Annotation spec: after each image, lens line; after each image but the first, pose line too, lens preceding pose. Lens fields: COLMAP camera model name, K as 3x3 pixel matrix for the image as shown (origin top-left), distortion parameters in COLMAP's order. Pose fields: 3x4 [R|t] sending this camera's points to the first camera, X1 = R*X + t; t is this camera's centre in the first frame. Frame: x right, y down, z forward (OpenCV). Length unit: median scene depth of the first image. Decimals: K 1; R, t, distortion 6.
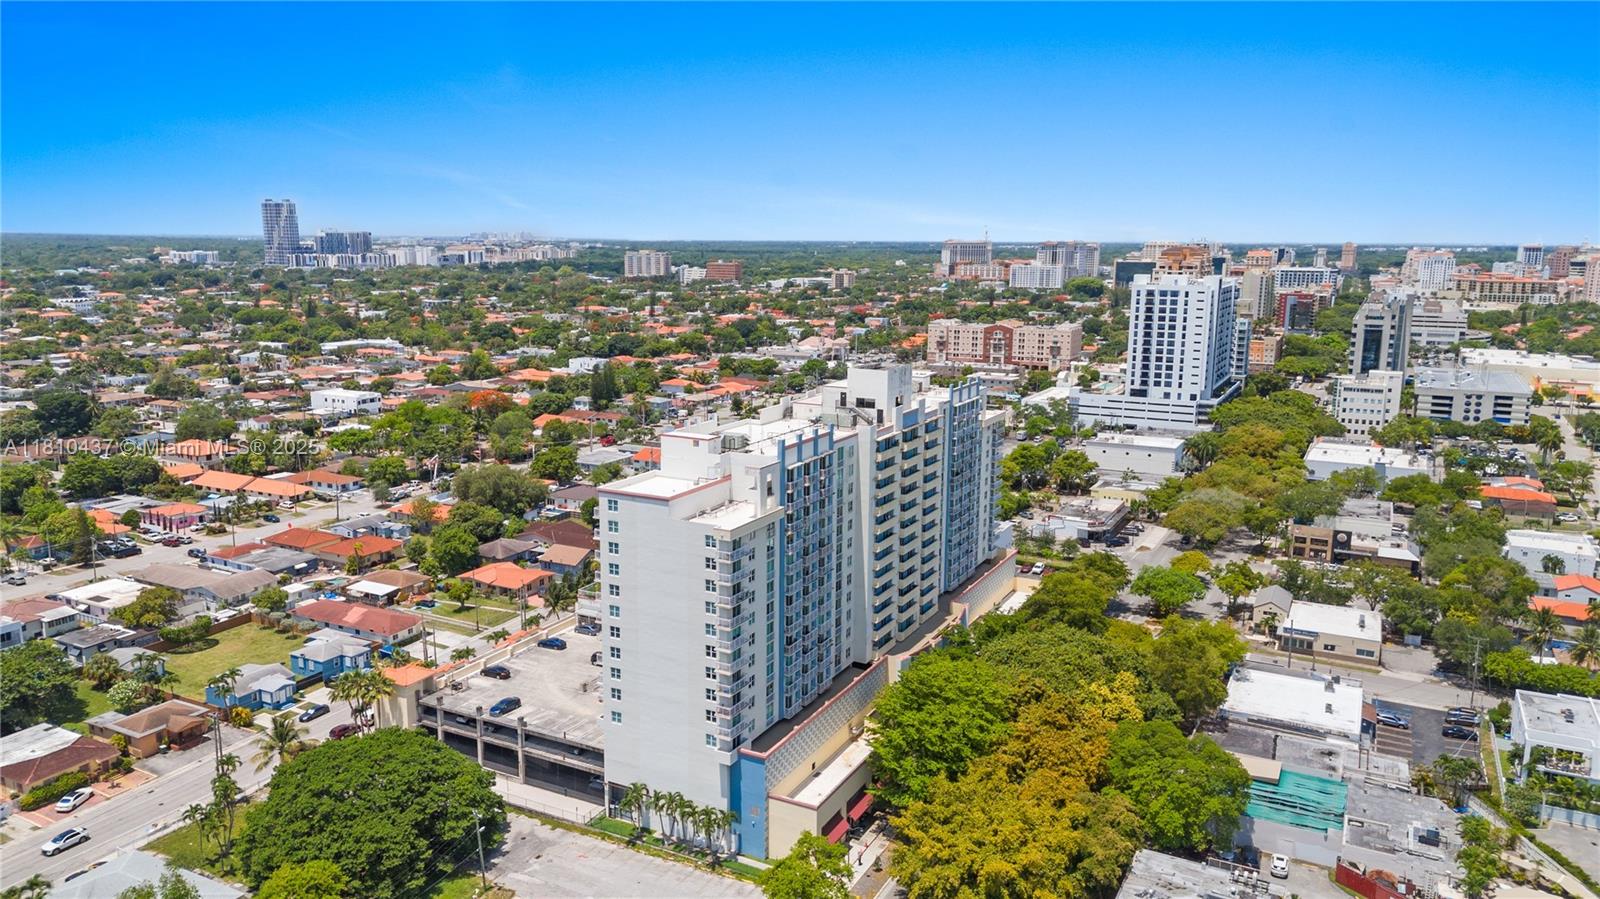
lens RADIAL K [[1112.5, 0, 794.9], [0, 1112.5, 449.3], [0, 0, 1]] dist [0.050146, -0.051665]
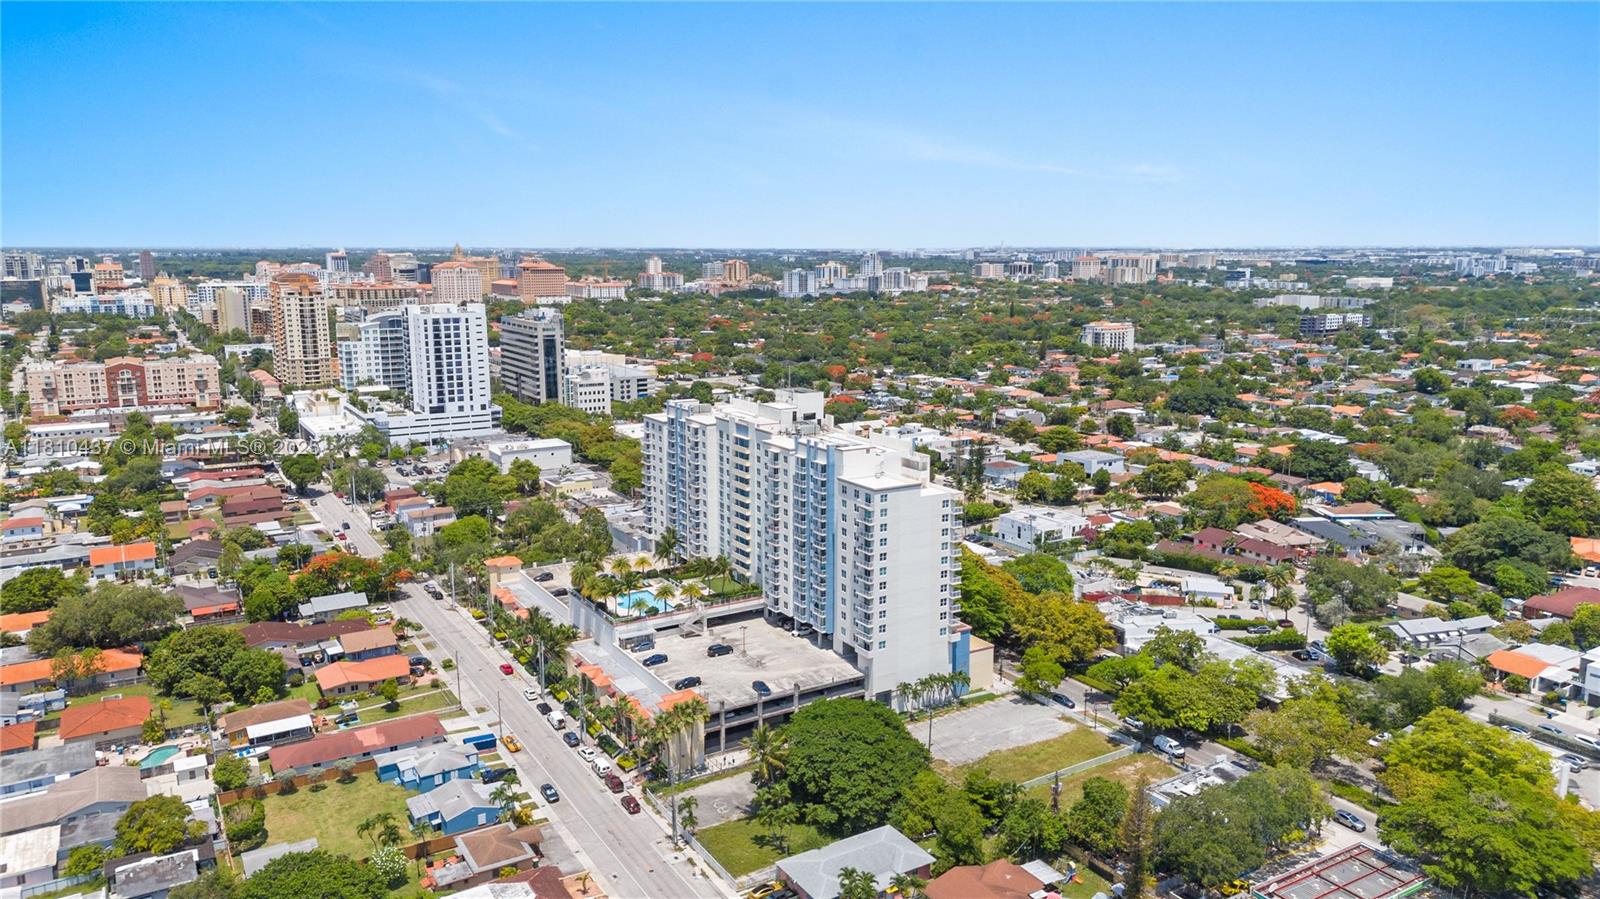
lens RADIAL K [[1112.5, 0, 794.9], [0, 1112.5, 449.3], [0, 0, 1]] dist [0.050146, -0.051665]
pose [[0.513697, -0.160709, 0.842786, -0.470189], [0.163278, 0.982660, 0.087860, -0.052140], [-0.842292, 0.092475, 0.531030, 0.103378]]
